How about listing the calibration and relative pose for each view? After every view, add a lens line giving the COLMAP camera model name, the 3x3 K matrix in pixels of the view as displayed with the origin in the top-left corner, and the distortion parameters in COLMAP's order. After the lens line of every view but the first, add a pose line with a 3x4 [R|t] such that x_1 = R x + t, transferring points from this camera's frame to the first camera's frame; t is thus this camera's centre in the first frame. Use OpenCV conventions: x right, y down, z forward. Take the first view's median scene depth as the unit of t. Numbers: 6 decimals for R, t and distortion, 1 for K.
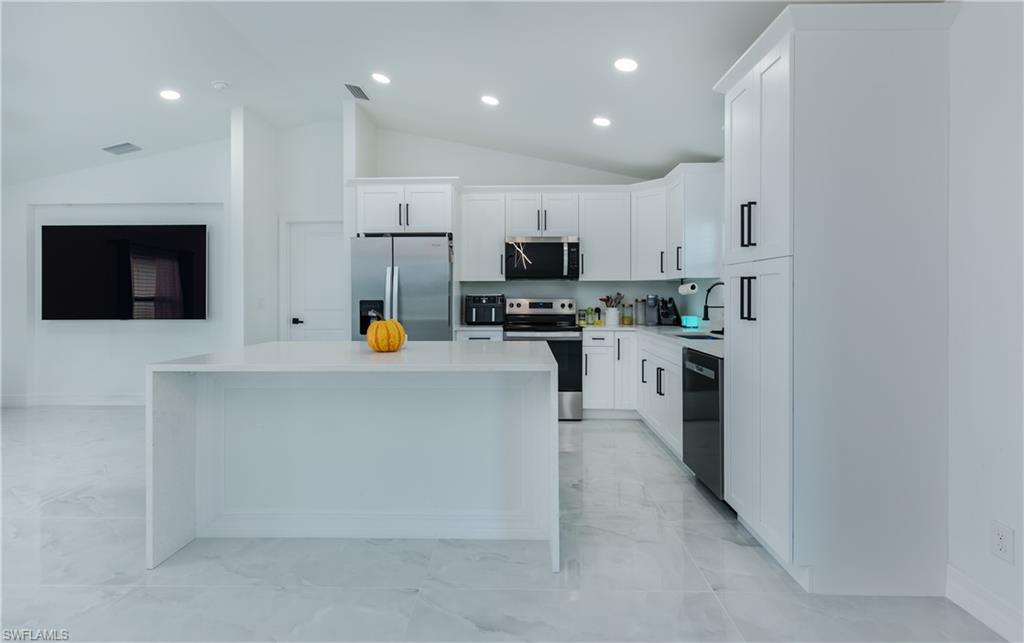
lens RADIAL K [[472.1, 0, 512.7], [0, 472.1, 299.1], [0, 0, 1]] dist [0.001307, 0.000286]
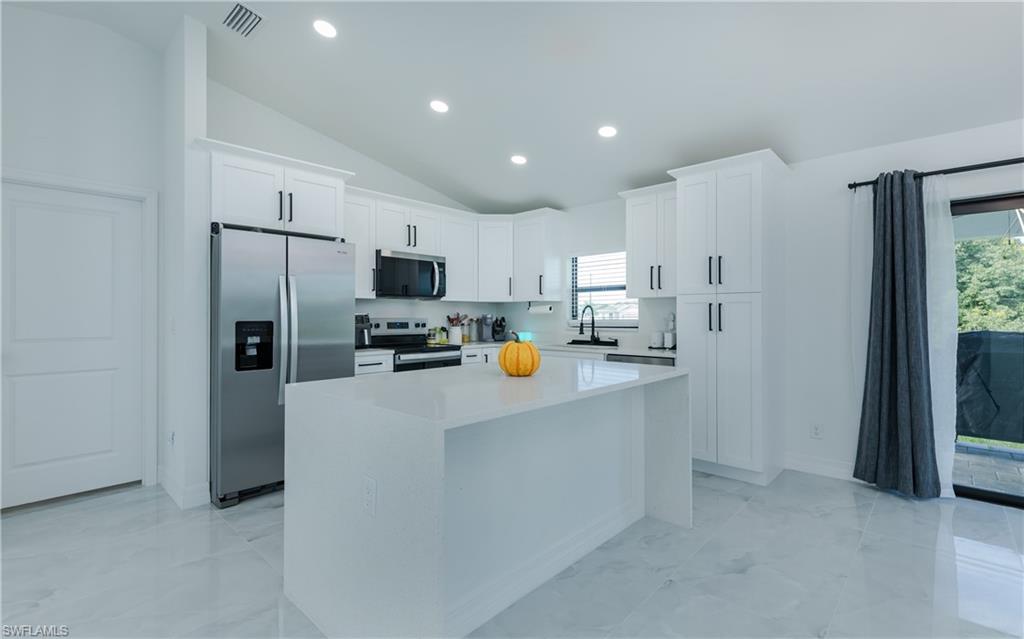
lens RADIAL K [[468.7, 0, 512.0], [0, 468.7, 319.5], [0, 0, 1]] dist [0.000648, 0.000171]
pose [[0.663161, -0.004657, 0.748462, -0.538729], [0.004455, 0.999987, 0.002274, 0.000303], [-0.748463, 0.001826, 0.663174, 0.232320]]
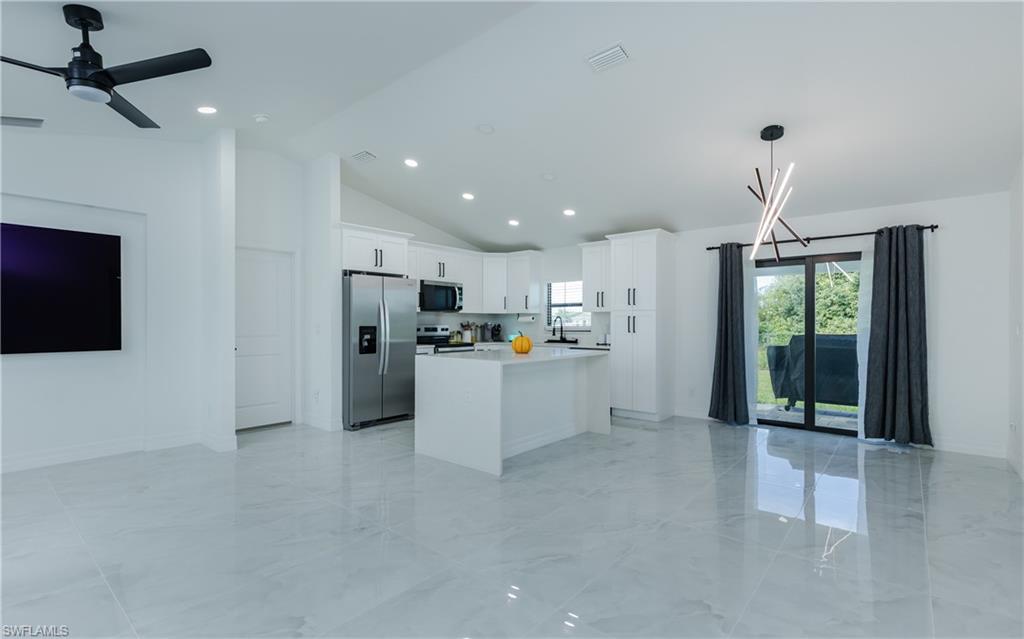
lens RADIAL K [[480.1, 0, 512.0], [0, 480.1, 319.5], [0, 0, 1]] dist [-0.001024, -0.000154]
pose [[0.622258, 0.007917, 0.782773, -0.993129], [0.002187, 0.999927, -0.011852, 0.000899], [-0.782810, 0.009087, 0.622195, -0.076999]]
